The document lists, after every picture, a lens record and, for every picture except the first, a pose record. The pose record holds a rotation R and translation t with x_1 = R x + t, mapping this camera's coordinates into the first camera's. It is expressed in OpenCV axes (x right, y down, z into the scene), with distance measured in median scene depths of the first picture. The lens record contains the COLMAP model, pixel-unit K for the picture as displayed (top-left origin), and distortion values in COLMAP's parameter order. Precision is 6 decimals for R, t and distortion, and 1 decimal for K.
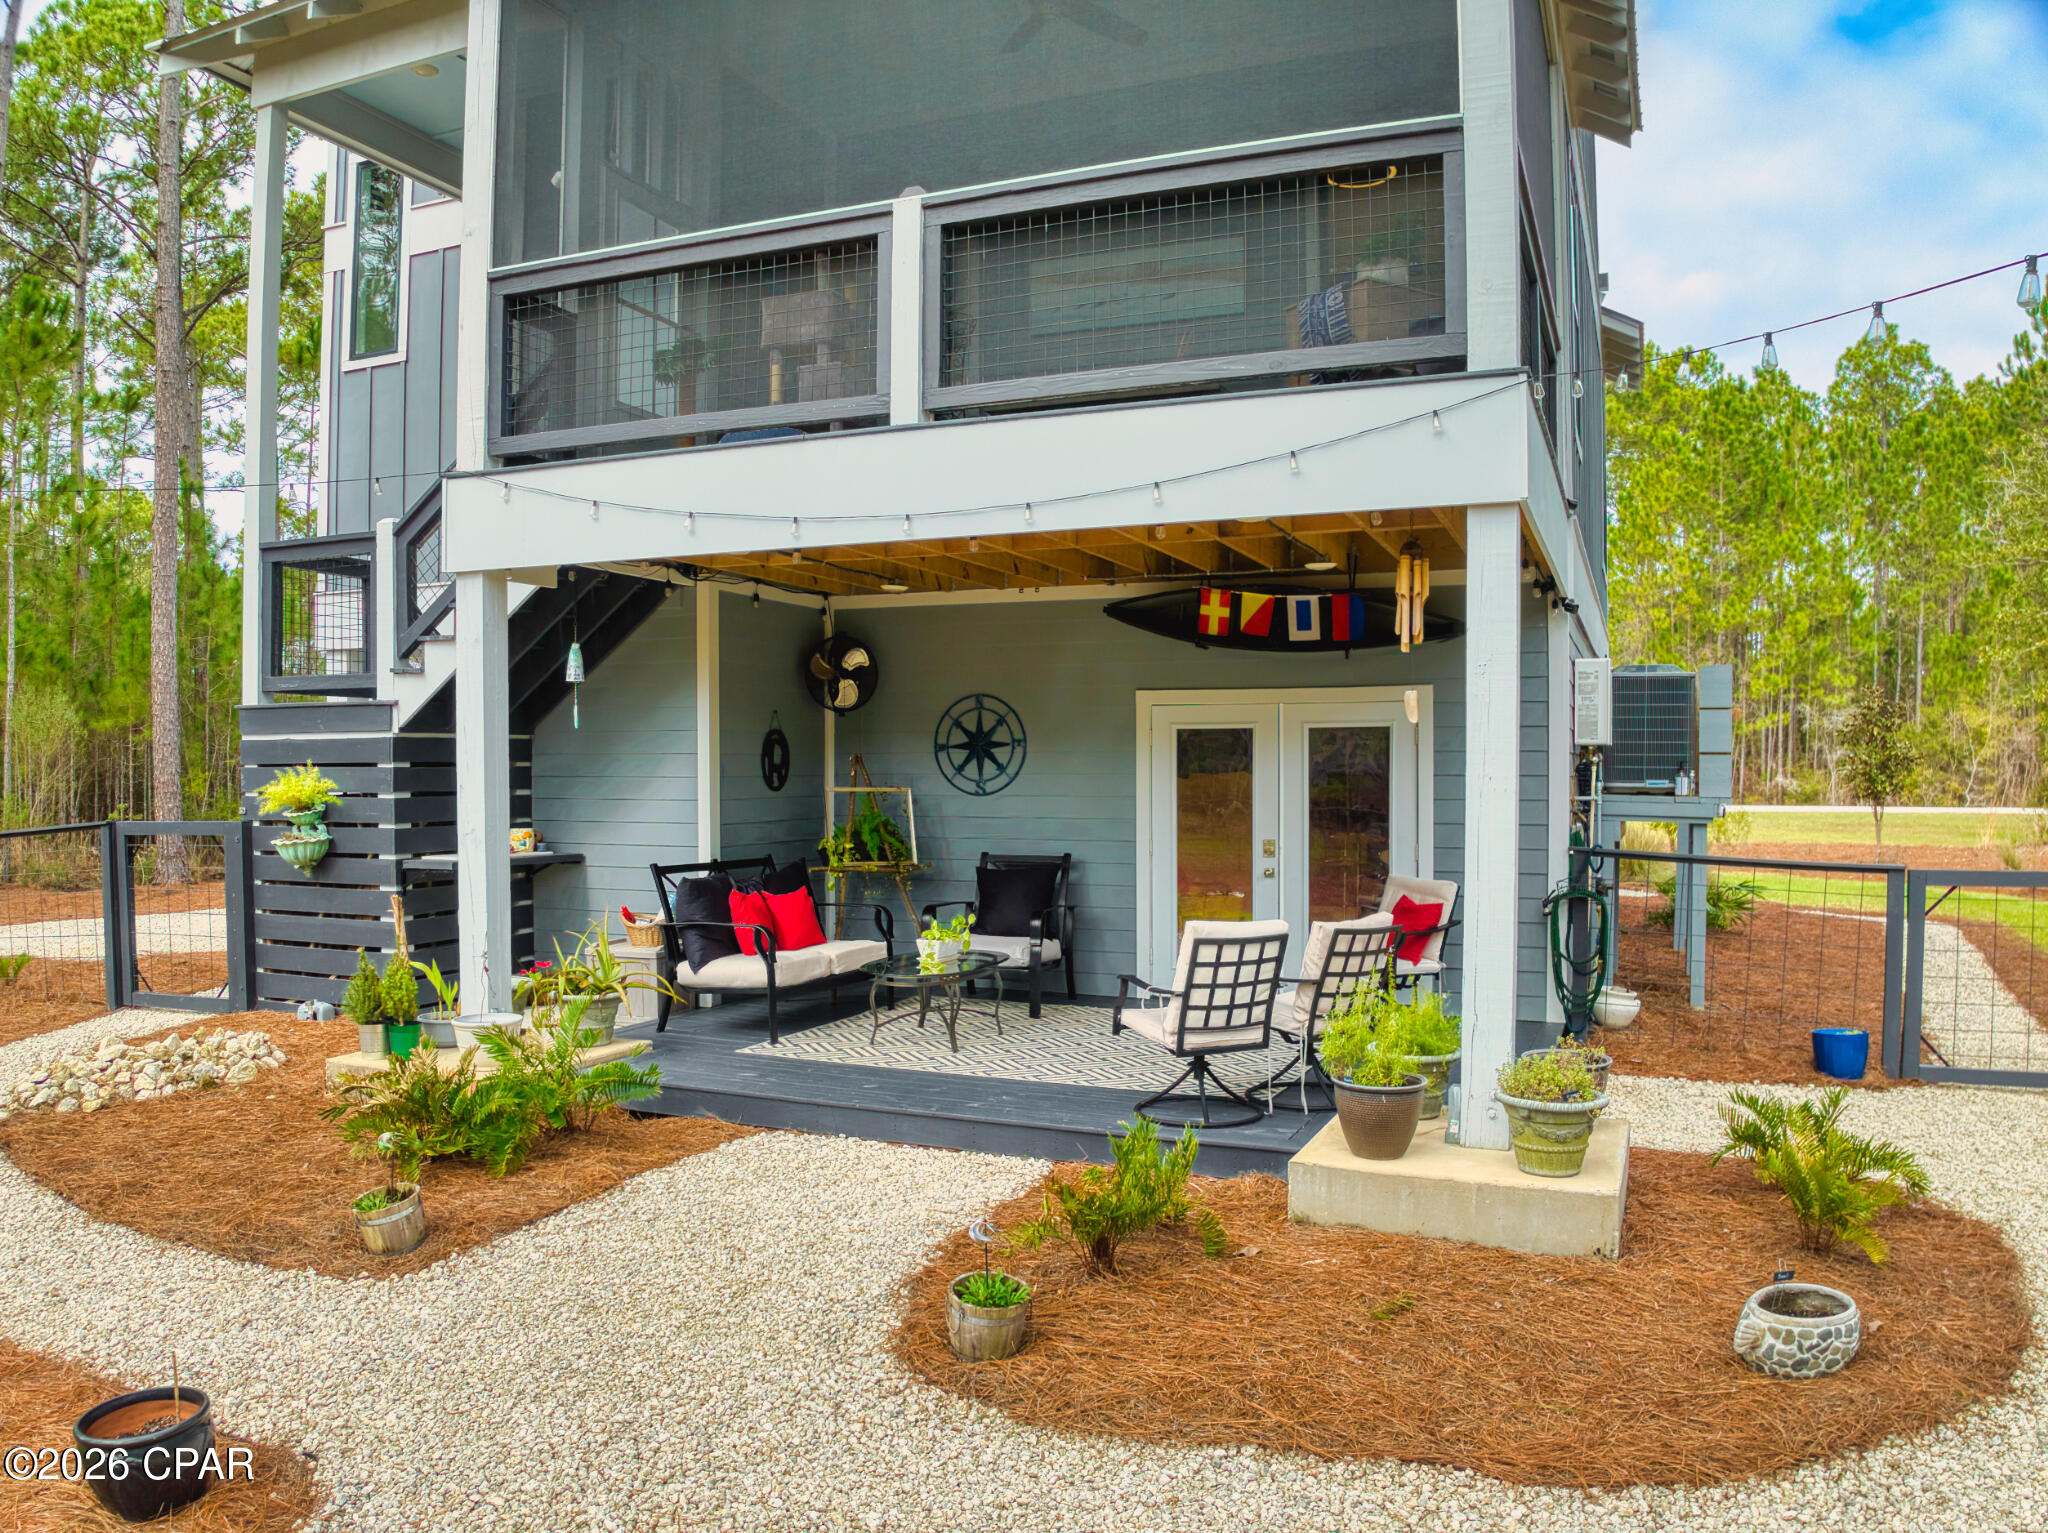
lens RADIAL K [[1507.3, 0, 1025.3], [0, 1507.3, 794.8], [0, 0, 1]] dist [-0.107857, -0.009497]
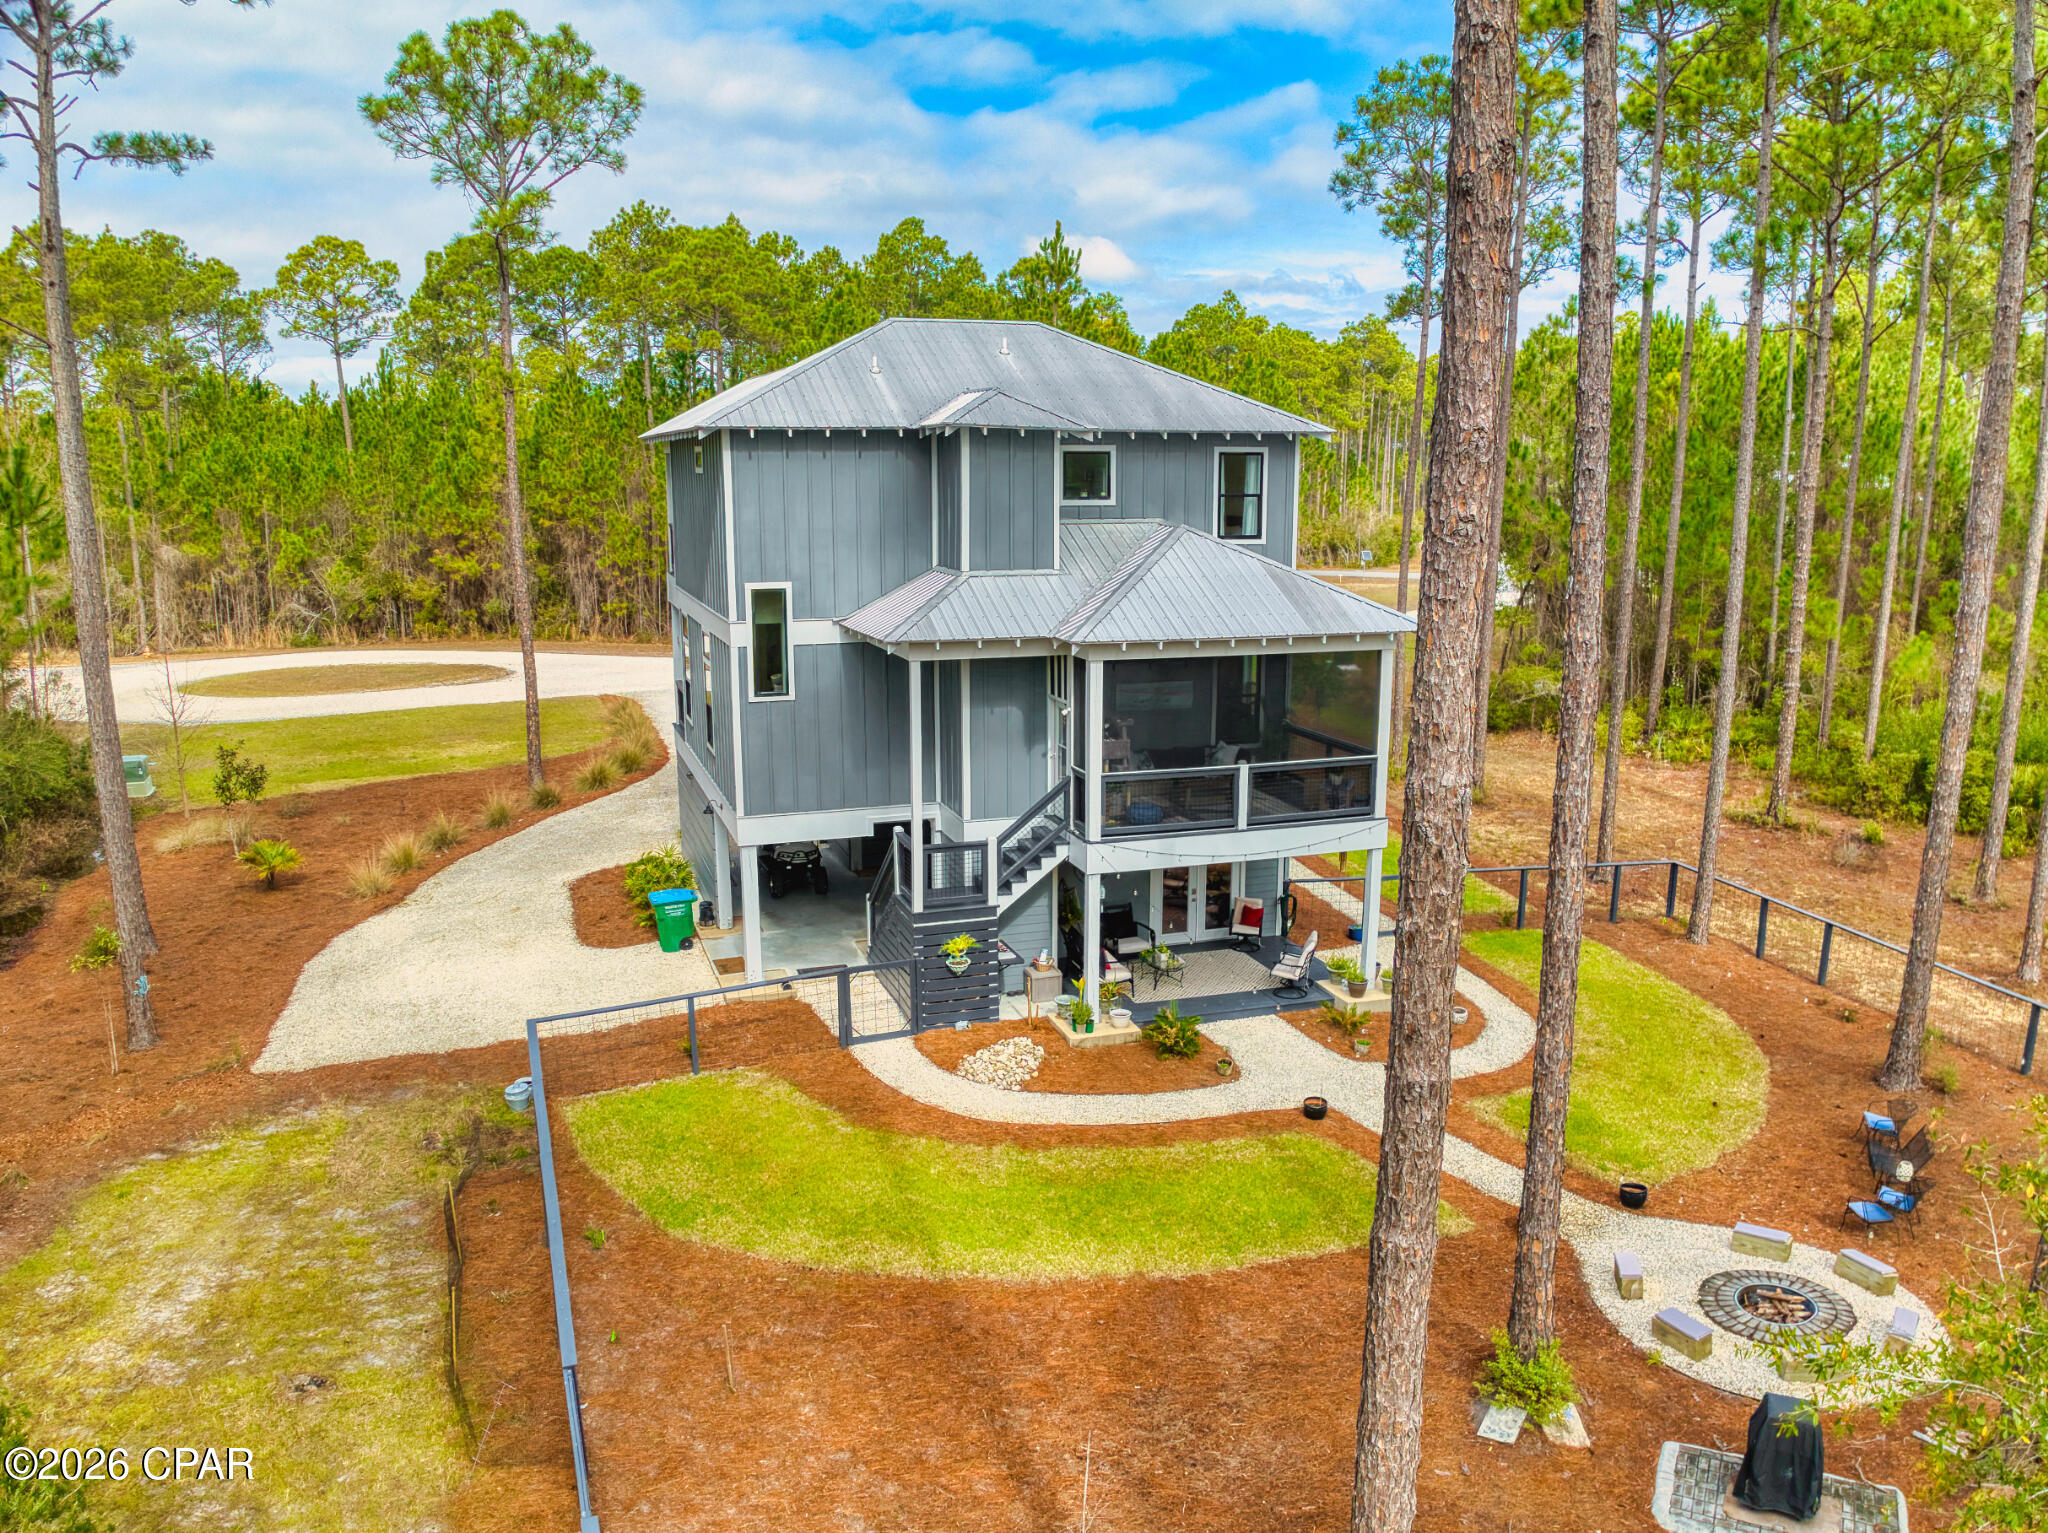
lens RADIAL K [[1507.3, 0, 1028.0], [0, 1507.3, 823.9], [0, 0, 1]] dist [-0.107857, -0.009497]
pose [[0.755479, -0.149831, 0.637810, -2.433569], [0.011550, 0.976394, 0.215688, -0.918010], [-0.655071, -0.155581, 0.739376, -1.166893]]
